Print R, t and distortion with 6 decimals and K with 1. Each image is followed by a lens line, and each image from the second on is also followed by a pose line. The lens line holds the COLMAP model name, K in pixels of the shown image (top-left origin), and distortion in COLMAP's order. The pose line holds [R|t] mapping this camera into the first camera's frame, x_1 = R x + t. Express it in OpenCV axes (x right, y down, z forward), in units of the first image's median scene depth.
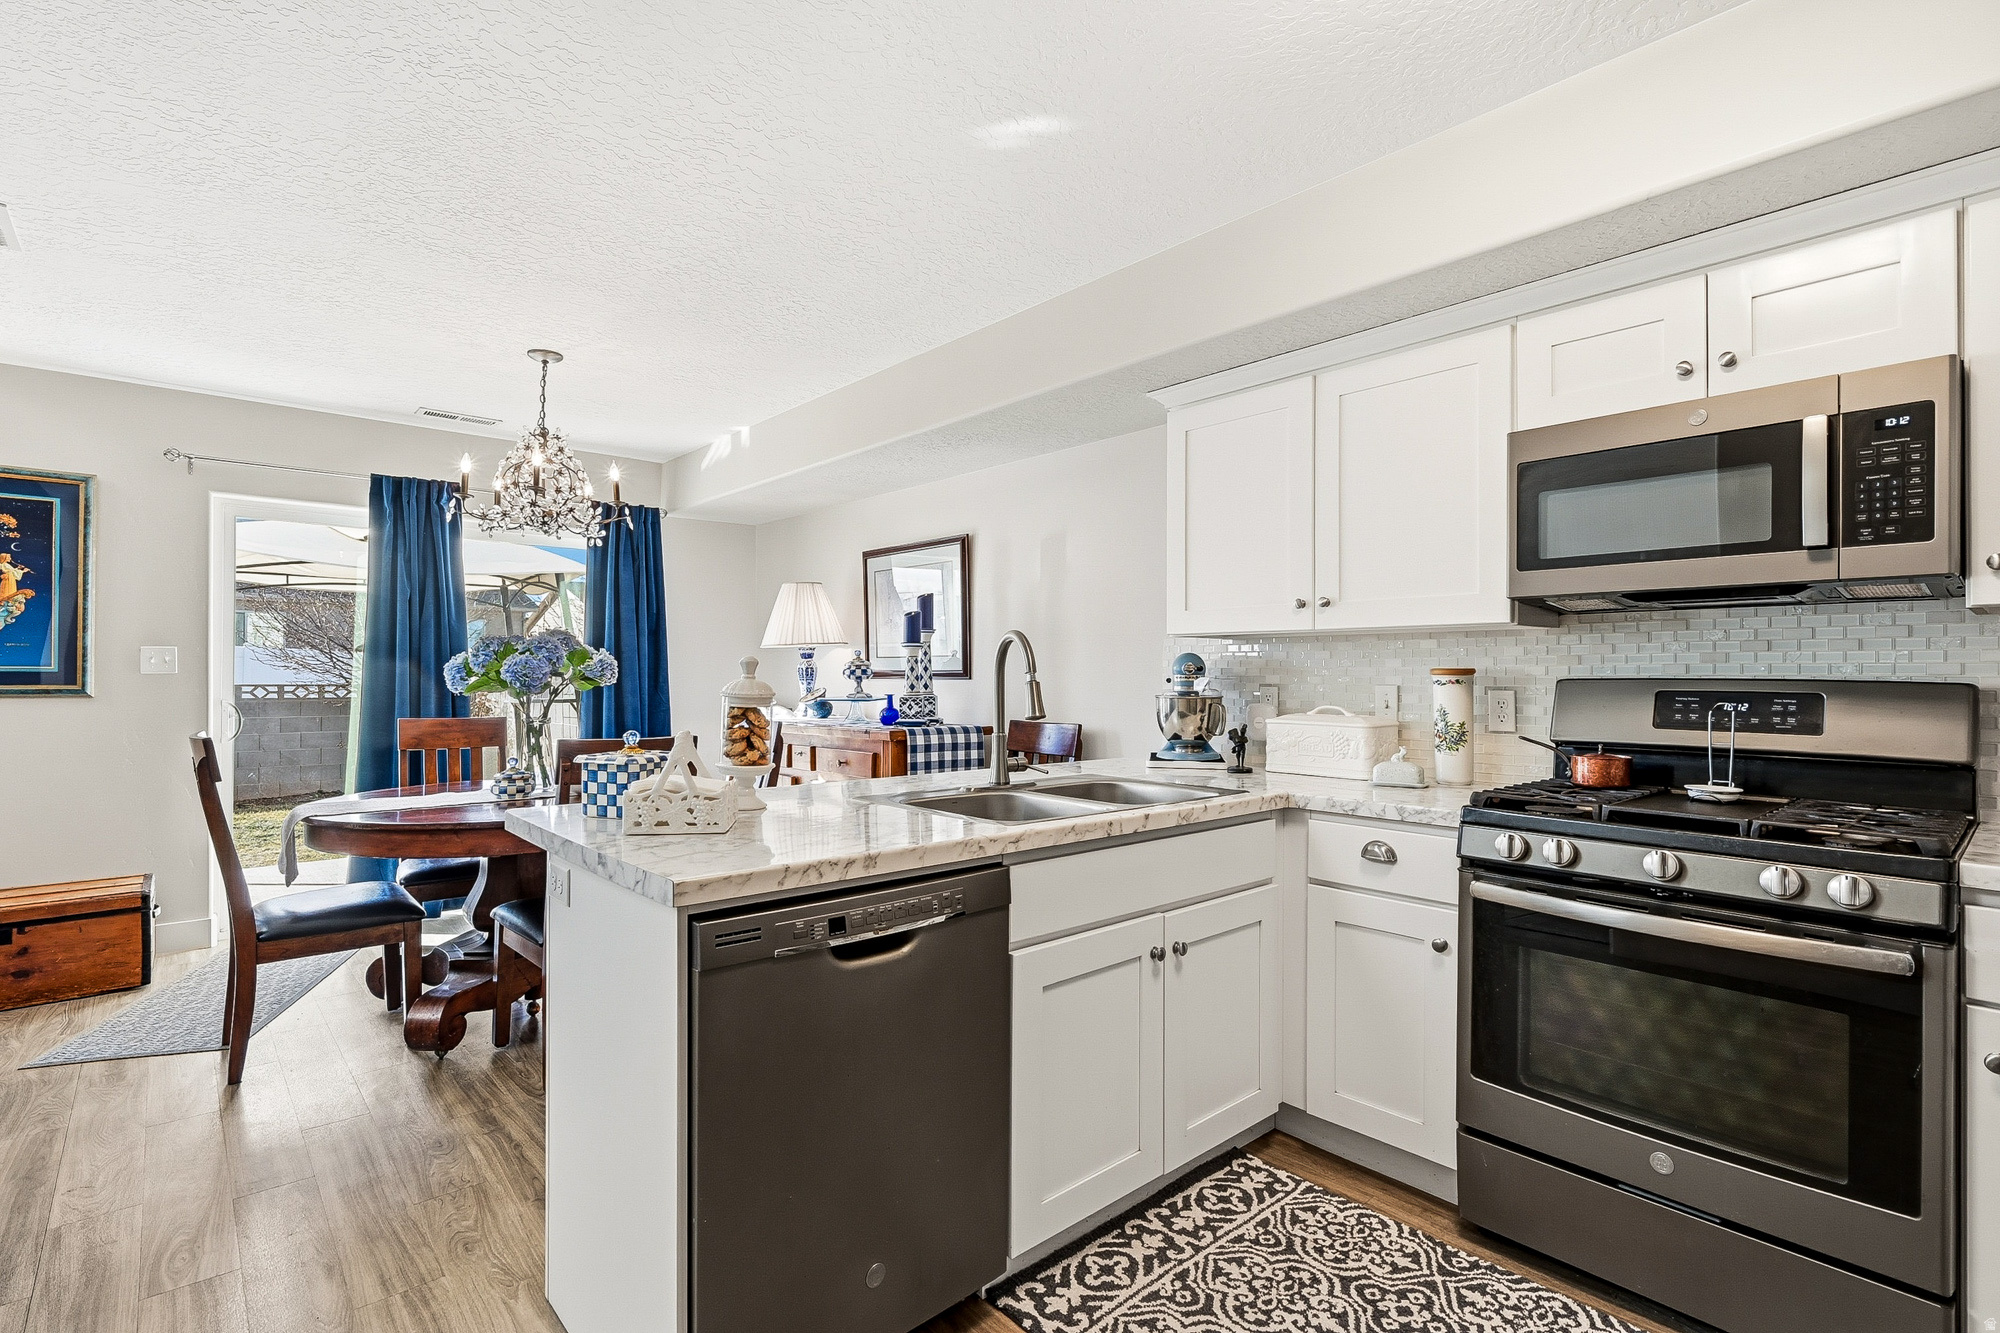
lens RADIAL K [[935.7, 0, 1000.0], [0, 935.7, 666.5], [0, 0, 1]] dist [0.002048, -0.000038]
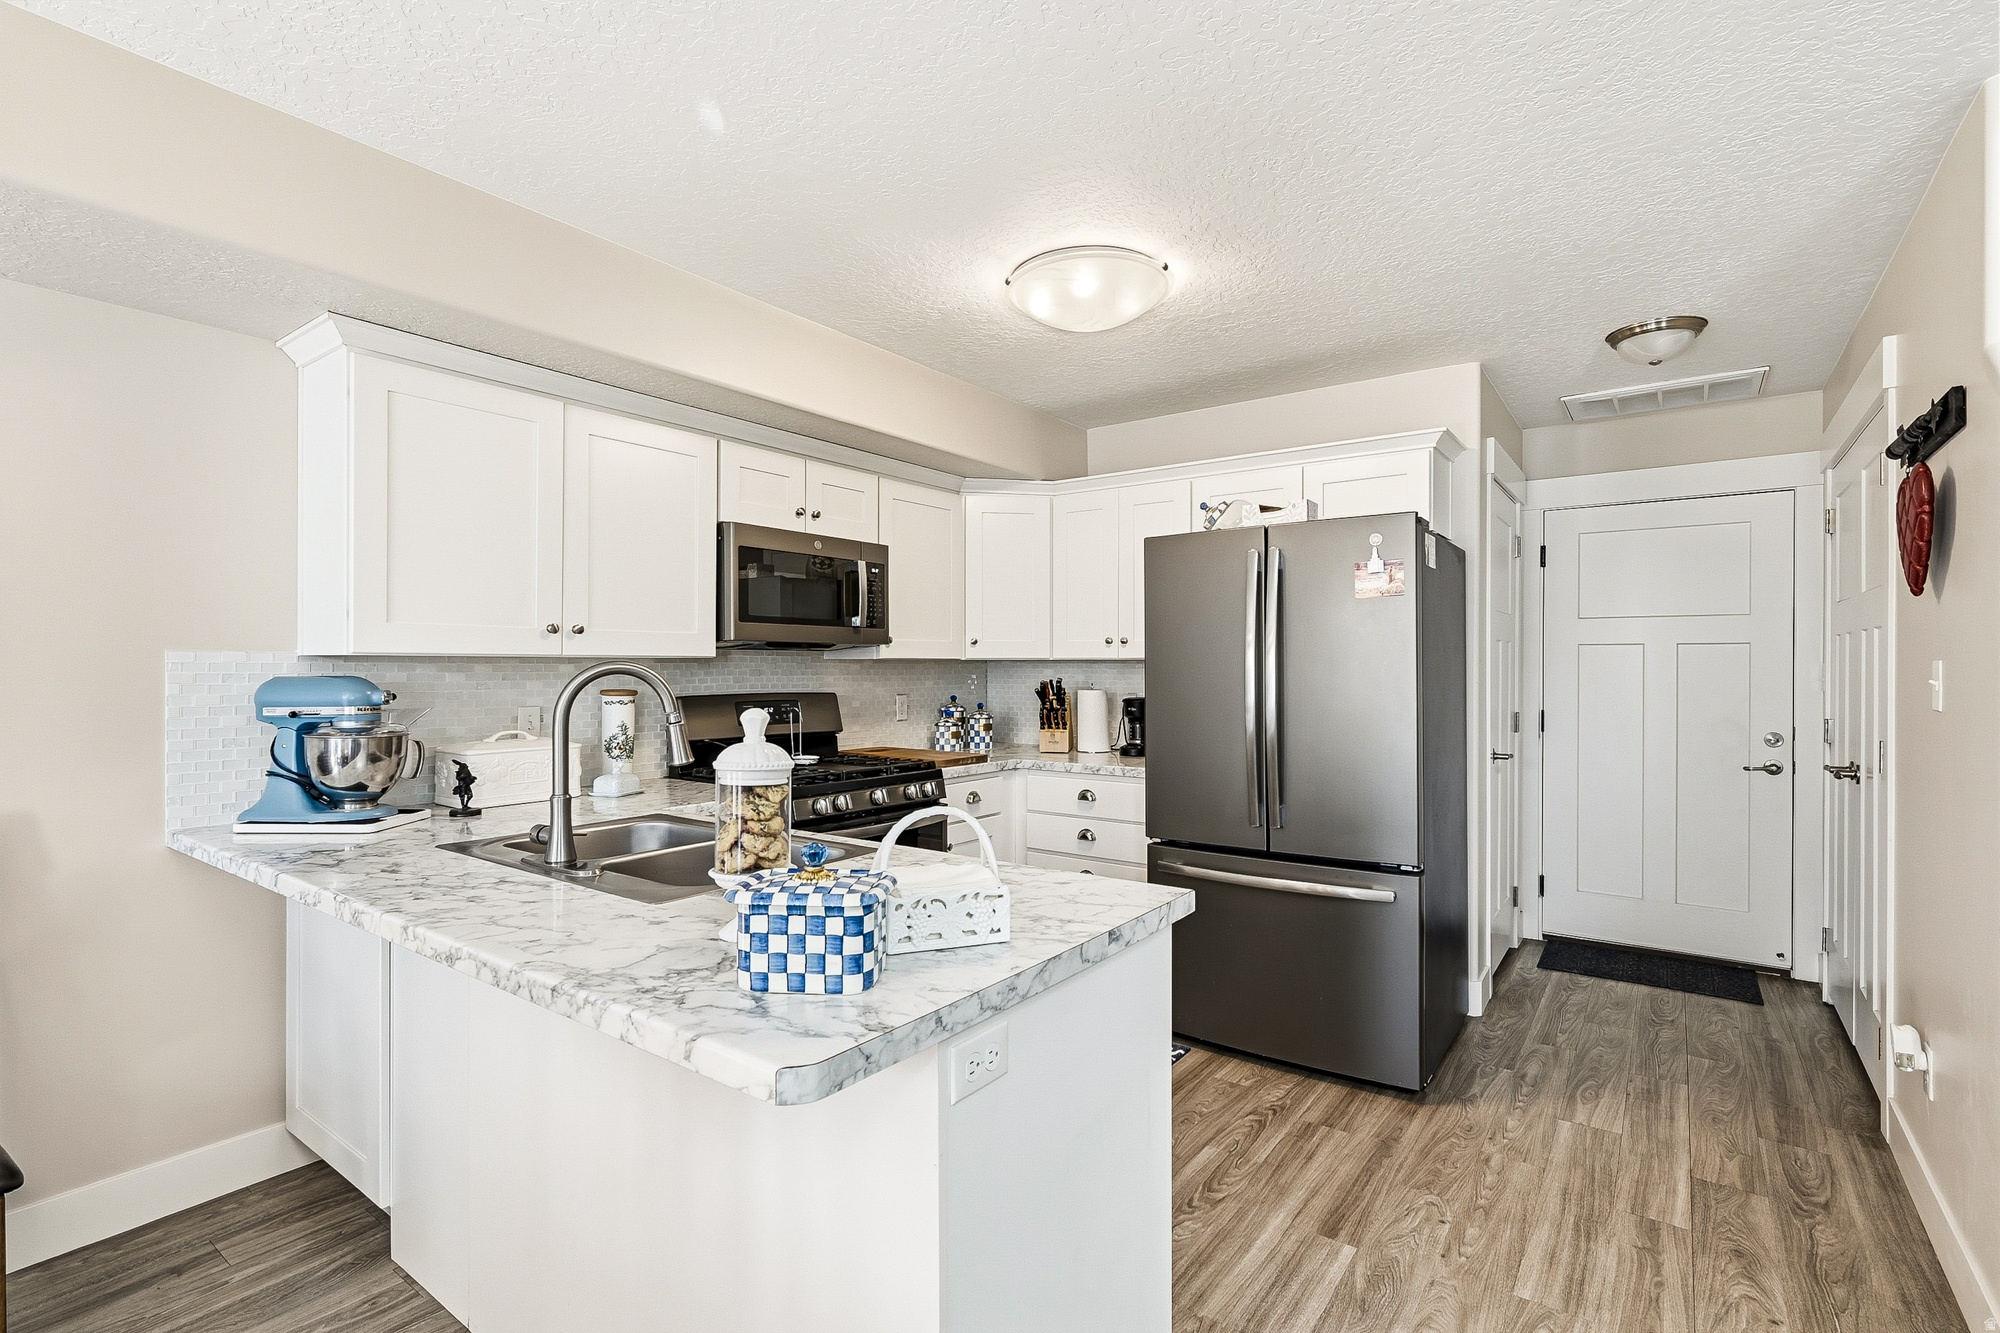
lens RADIAL K [[918.5, 0, 1005.0], [0, 918.5, 672.2], [0, 0, 1]] dist [-0.001839, 0.000130]
pose [[-0.212623, -0.010428, 0.977079, -0.838844], [-0.011019, 0.999905, 0.008274, -0.039551], [-0.977072, -0.009008, -0.212718, 0.851665]]
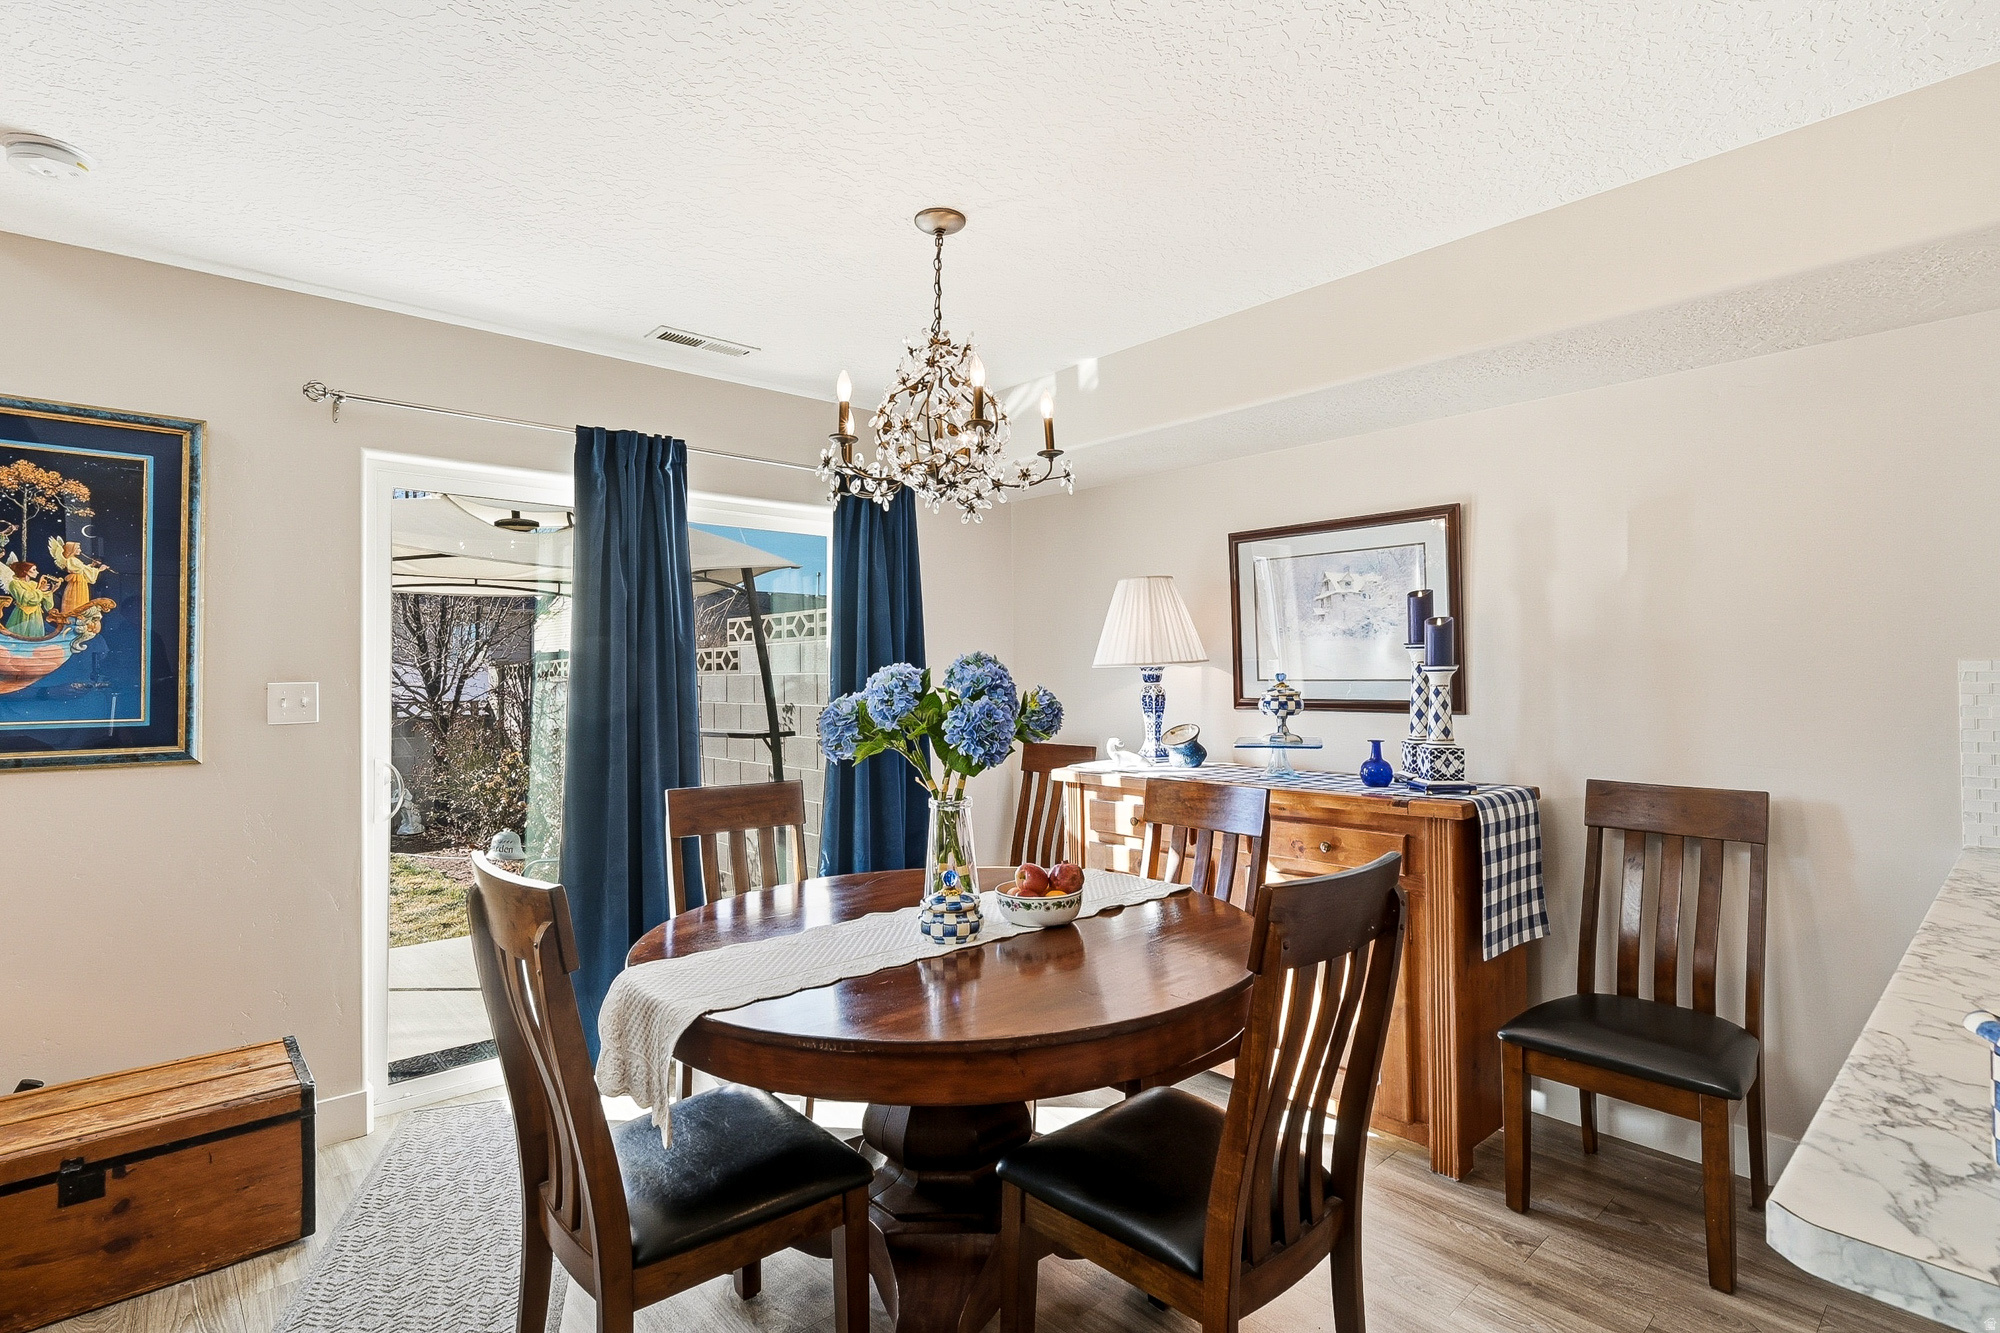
lens RADIAL K [[968.7, 0, 1000.4], [0, 968.7, 651.6], [0, 0, 1]] dist [-0.000295, 0.000040]
pose [[0.999881, -0.010452, 0.011312, -0.702836], [0.010598, 0.999860, -0.012942, -0.049659], [-0.011175, 0.013060, 0.999852, 0.540177]]
